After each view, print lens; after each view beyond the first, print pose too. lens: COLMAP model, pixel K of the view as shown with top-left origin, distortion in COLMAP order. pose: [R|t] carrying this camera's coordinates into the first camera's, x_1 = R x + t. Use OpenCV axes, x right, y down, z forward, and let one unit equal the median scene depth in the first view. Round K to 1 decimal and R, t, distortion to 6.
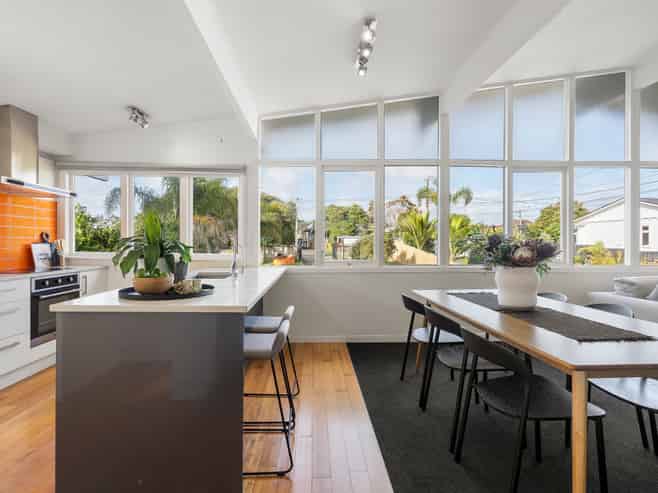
lens RADIAL K [[335.9, 0, 329.0], [0, 335.9, 246.5], [0, 0, 1]] dist [0.003231, 0.000362]
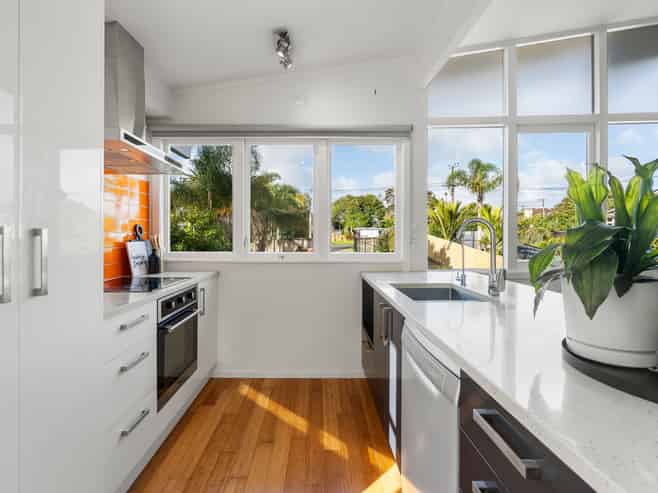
lens RADIAL K [[335.9, 0, 329.0], [0, 335.9, 246.5], [0, 0, 1]] dist [0.003231, 0.000362]
pose [[0.999815, -0.012520, -0.014623, -0.066599], [0.012857, 0.999649, 0.023153, -0.001329], [0.014328, -0.023337, 0.999625, 0.047185]]
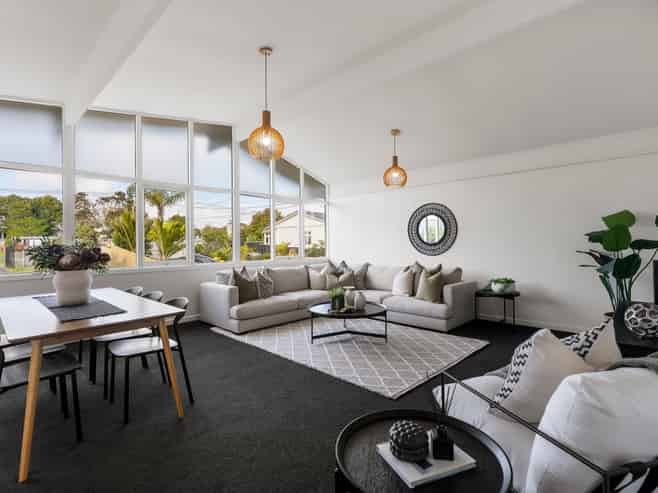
lens RADIAL K [[324.9, 0, 329.0], [0, 324.9, 246.5], [0, 0, 1]] dist [0.001022, -0.000071]
pose [[0.721373, -0.013881, 0.692408, 0.041972], [0.014826, 0.999880, 0.004599, -0.002120], [-0.692388, 0.006948, 0.721492, -0.055761]]
